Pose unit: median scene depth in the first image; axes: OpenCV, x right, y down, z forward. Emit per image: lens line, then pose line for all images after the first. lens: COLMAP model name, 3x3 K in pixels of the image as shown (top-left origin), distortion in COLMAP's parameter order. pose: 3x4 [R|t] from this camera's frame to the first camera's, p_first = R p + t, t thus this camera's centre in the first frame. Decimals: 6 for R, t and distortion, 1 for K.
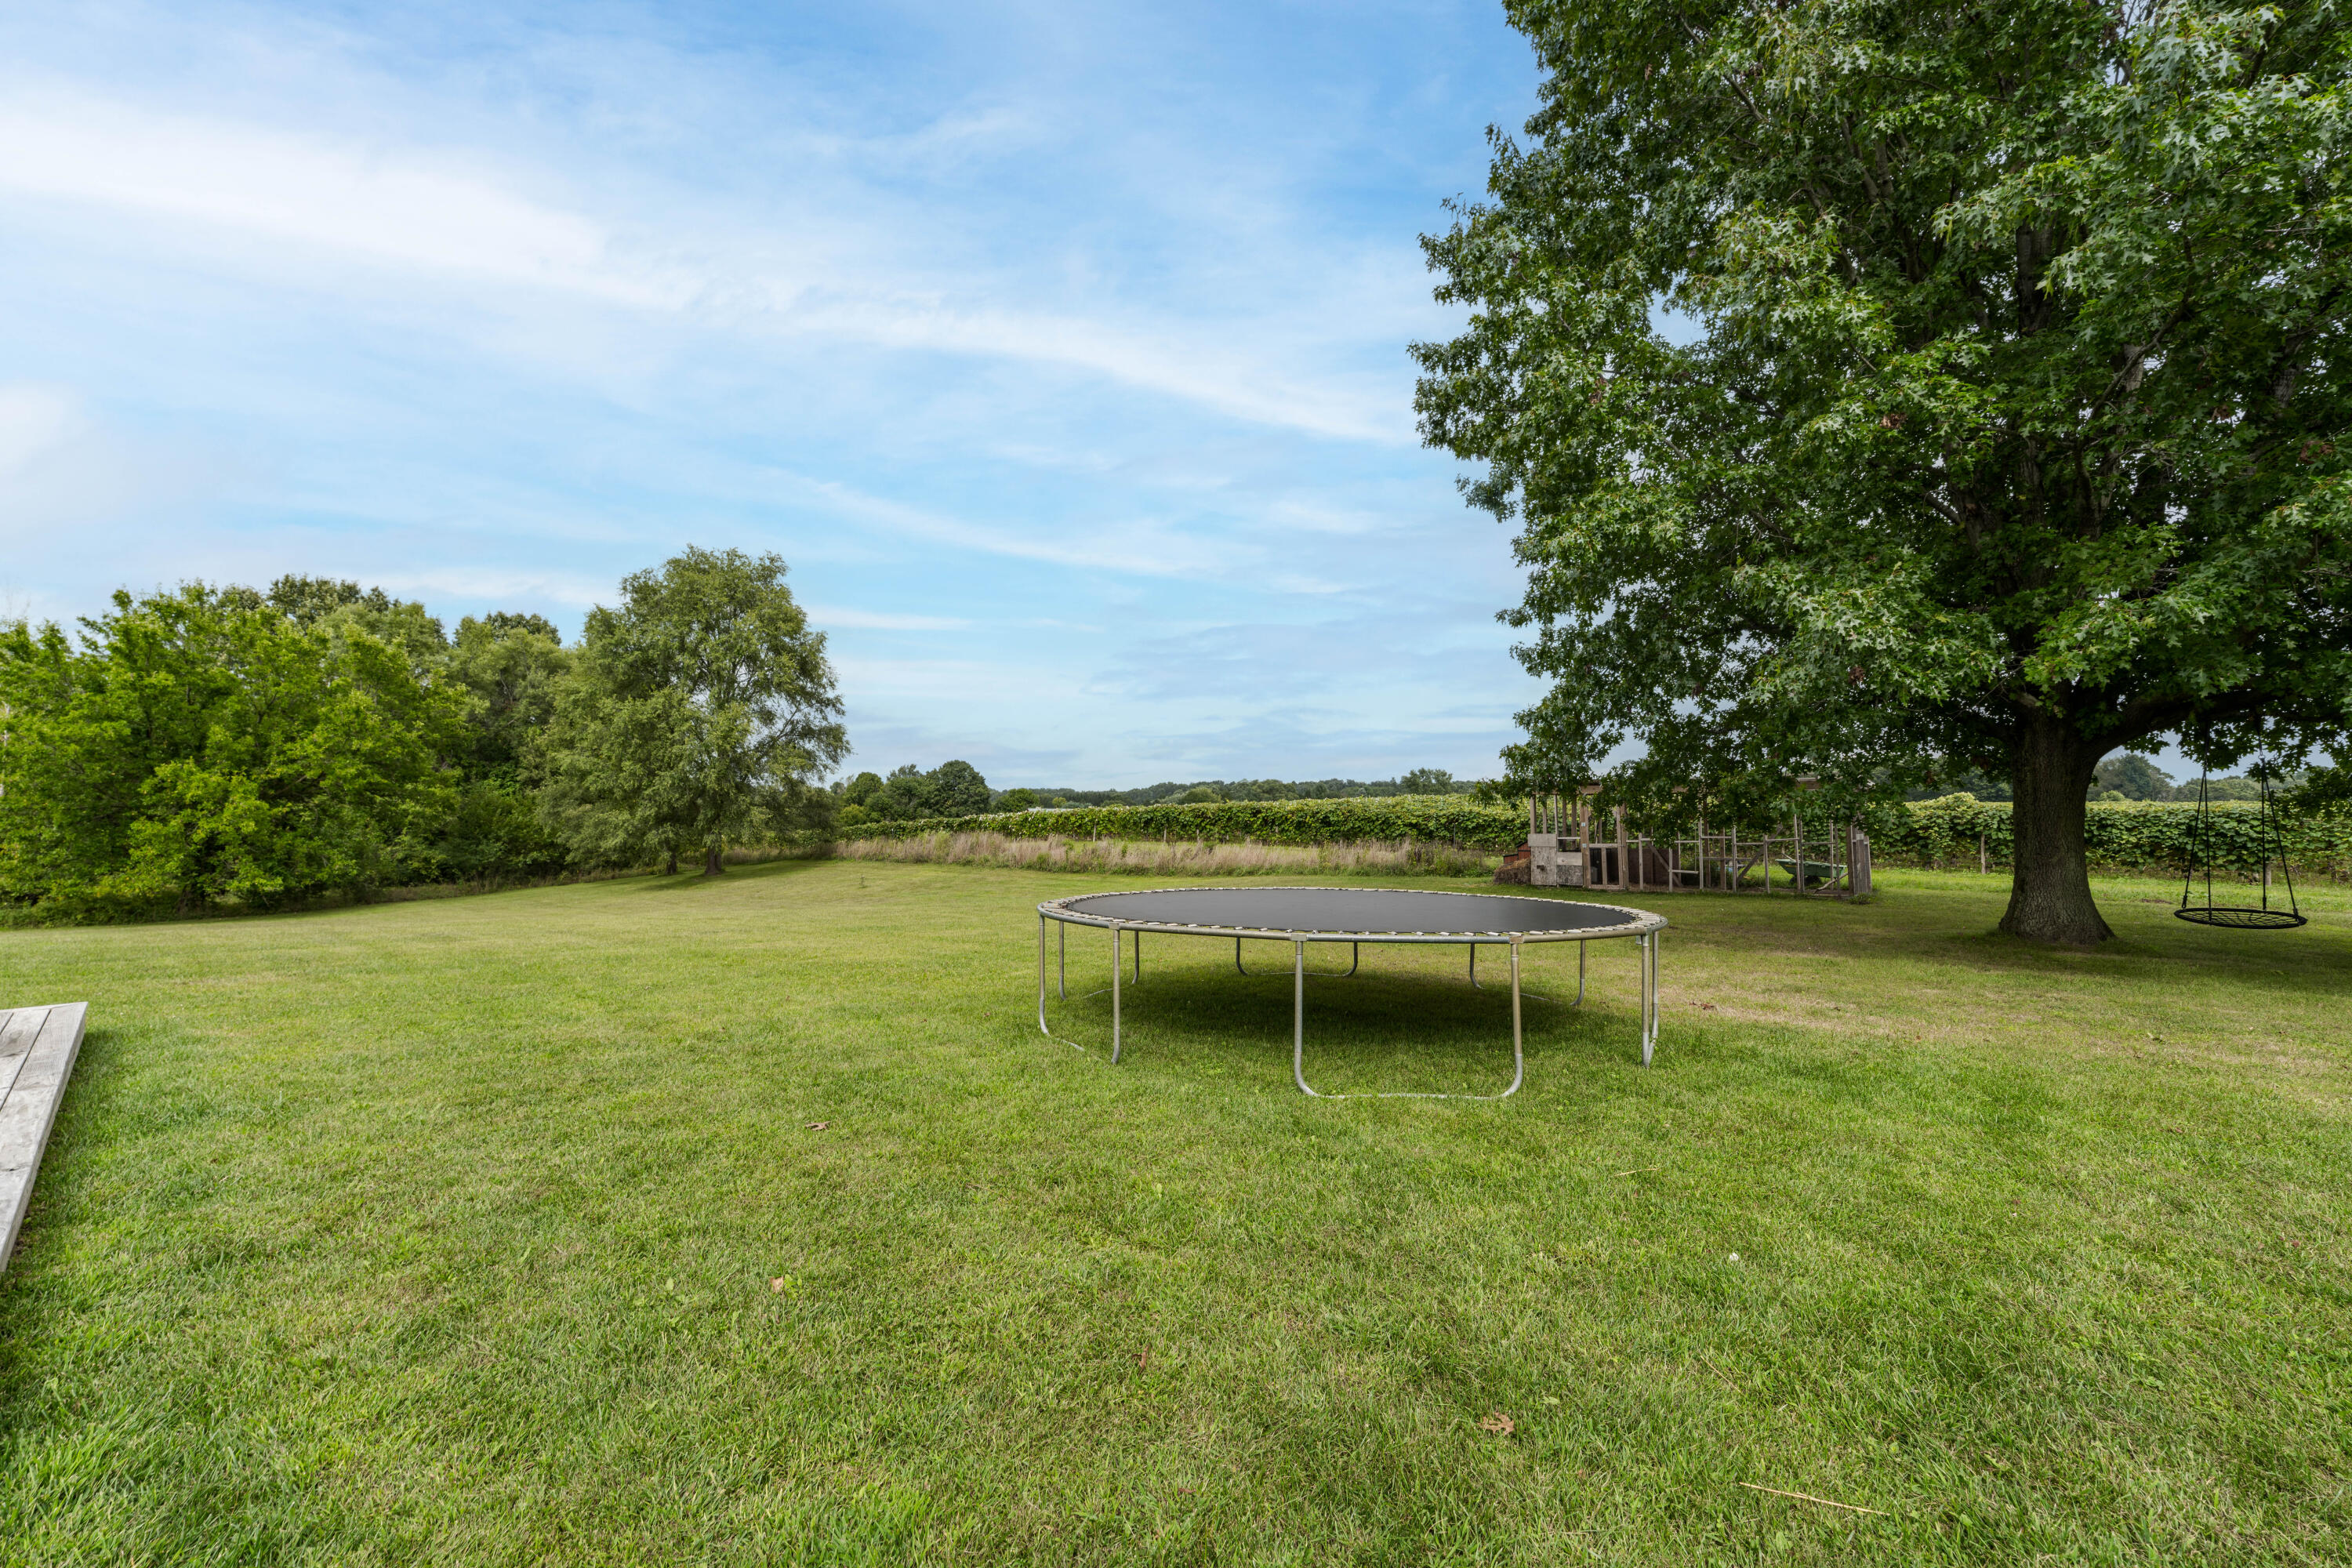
lens RADIAL K [[940.6, 0, 1168.8], [0, 940.6, 781.0], [0, 0, 1]] dist [0.000696, -0.000220]
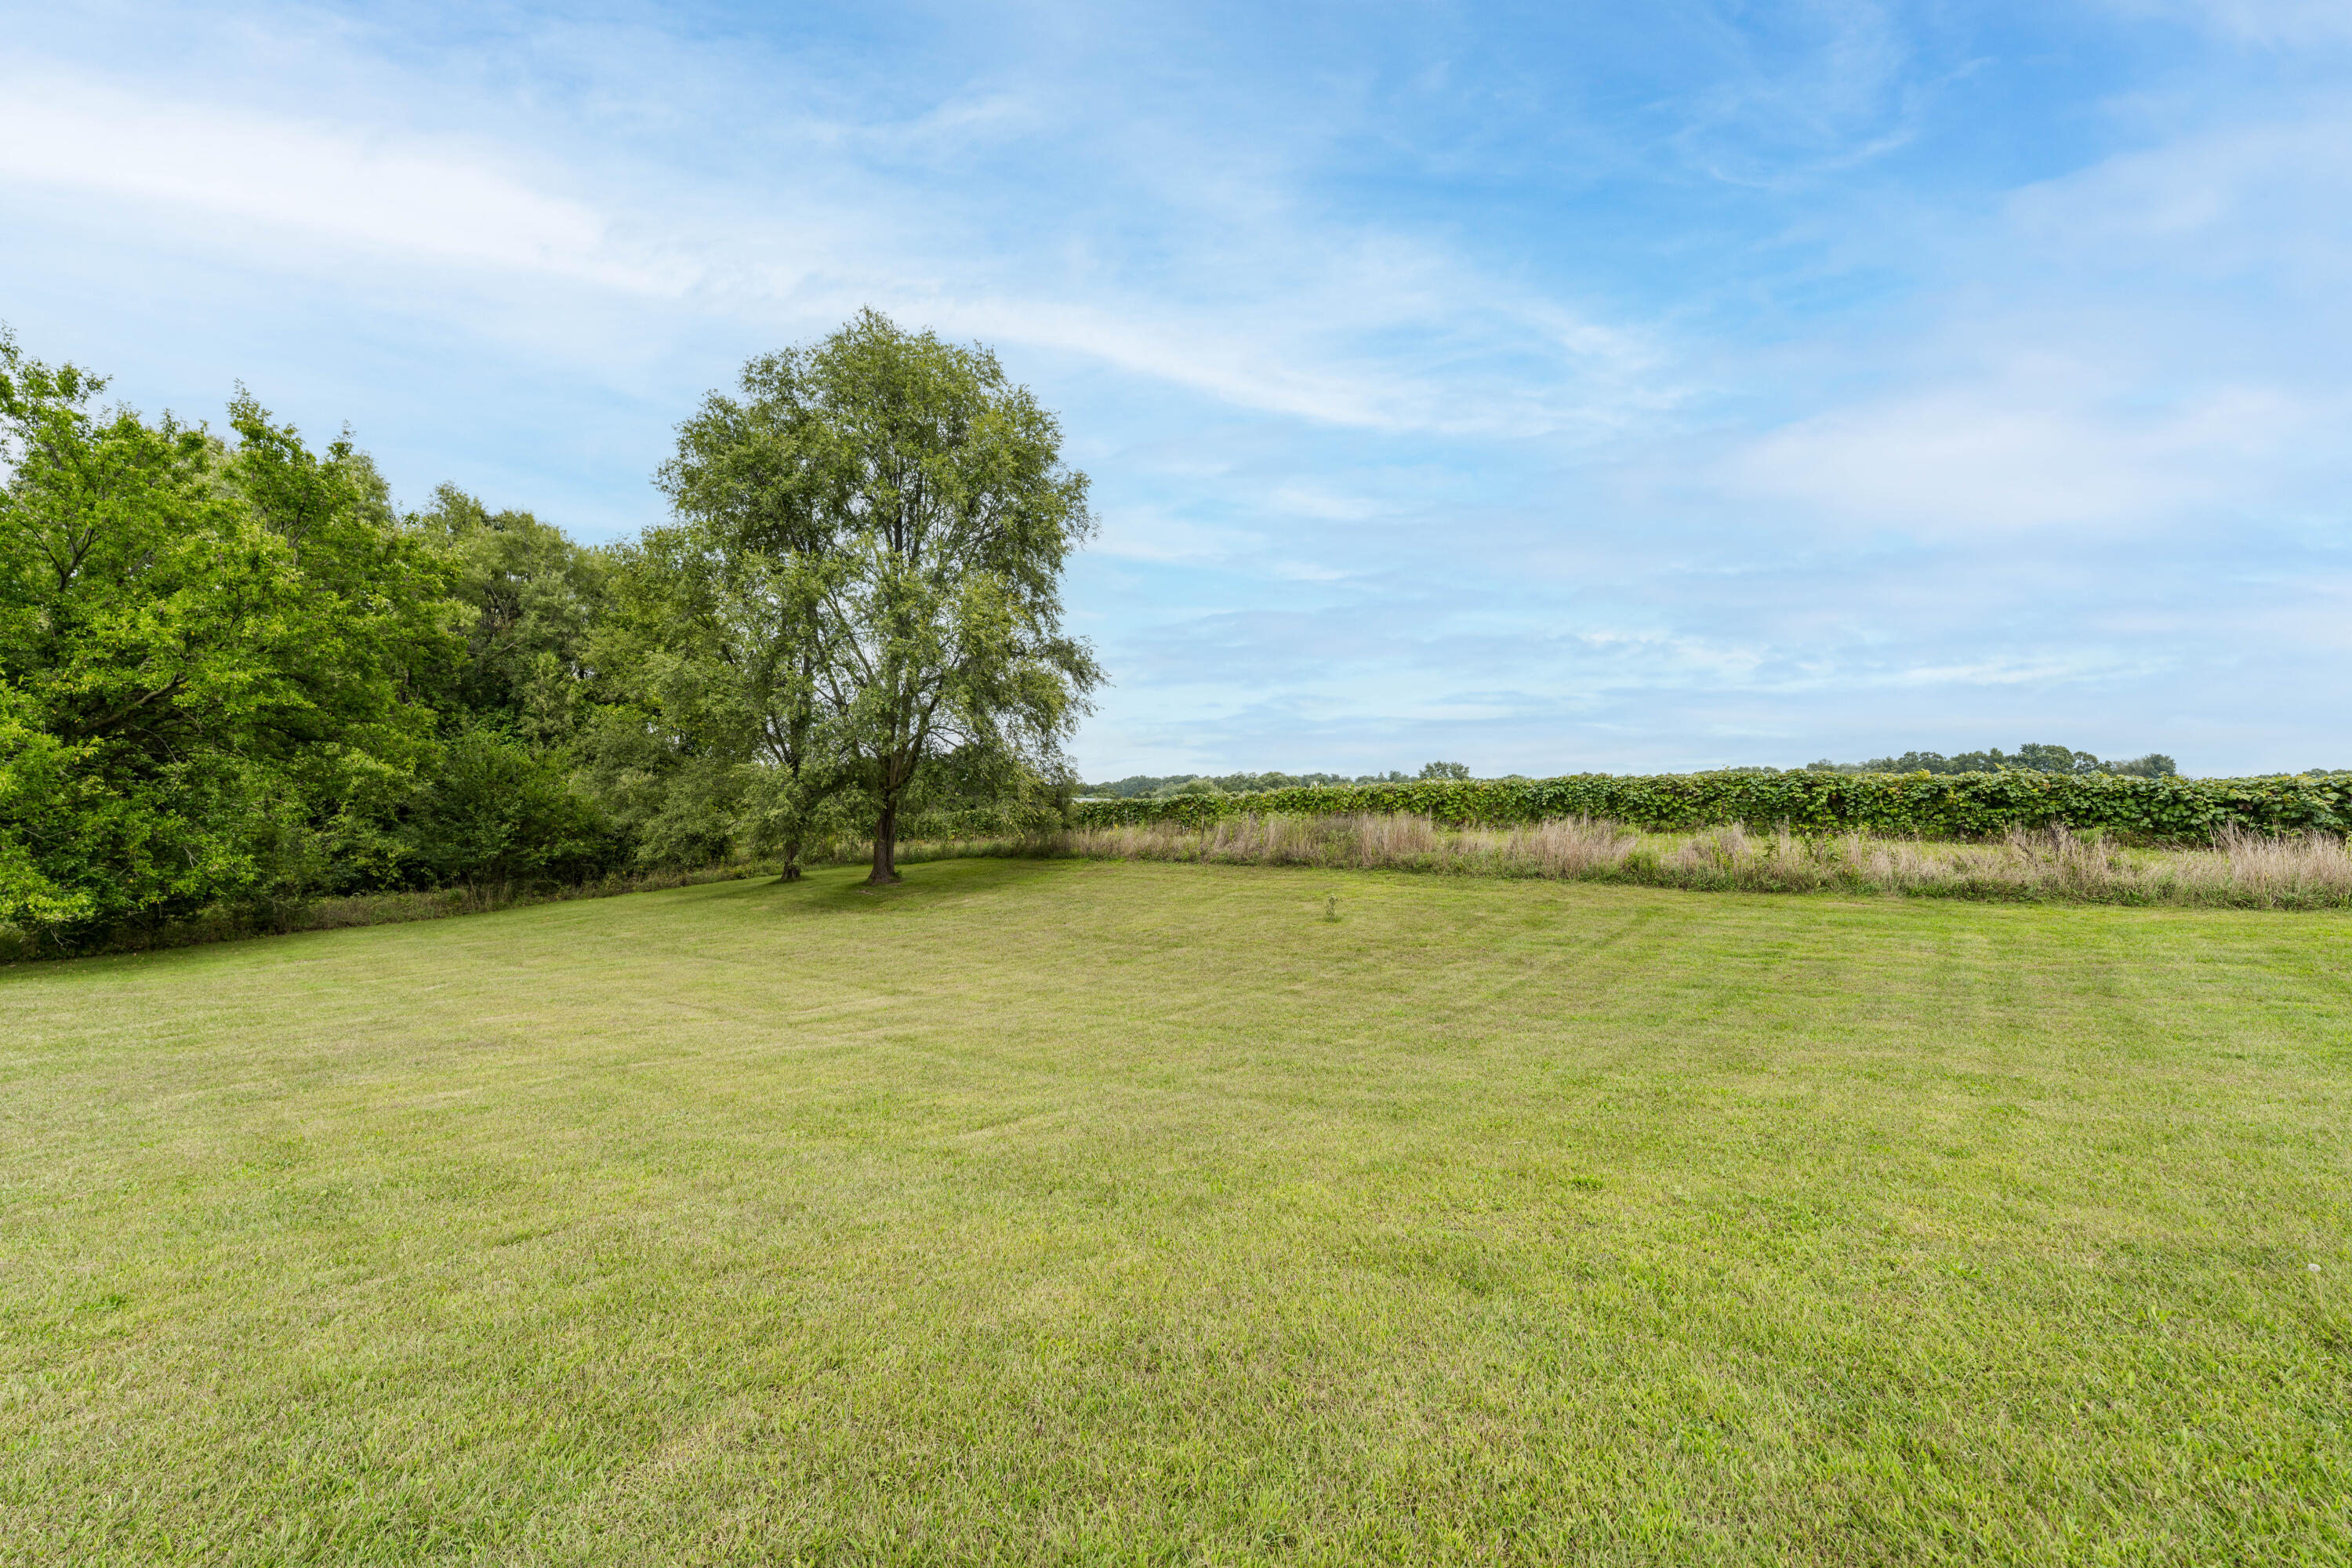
lens RADIAL K [[940.6, 0, 1178.1], [0, 940.6, 785.0], [0, 0, 1]] dist [0.000696, -0.000220]
pose [[0.998701, 0.010279, 0.049909, -0.307055], [-0.010749, 0.999900, 0.009148, 0.028434], [-0.049810, -0.009672, 0.998712, 0.368437]]
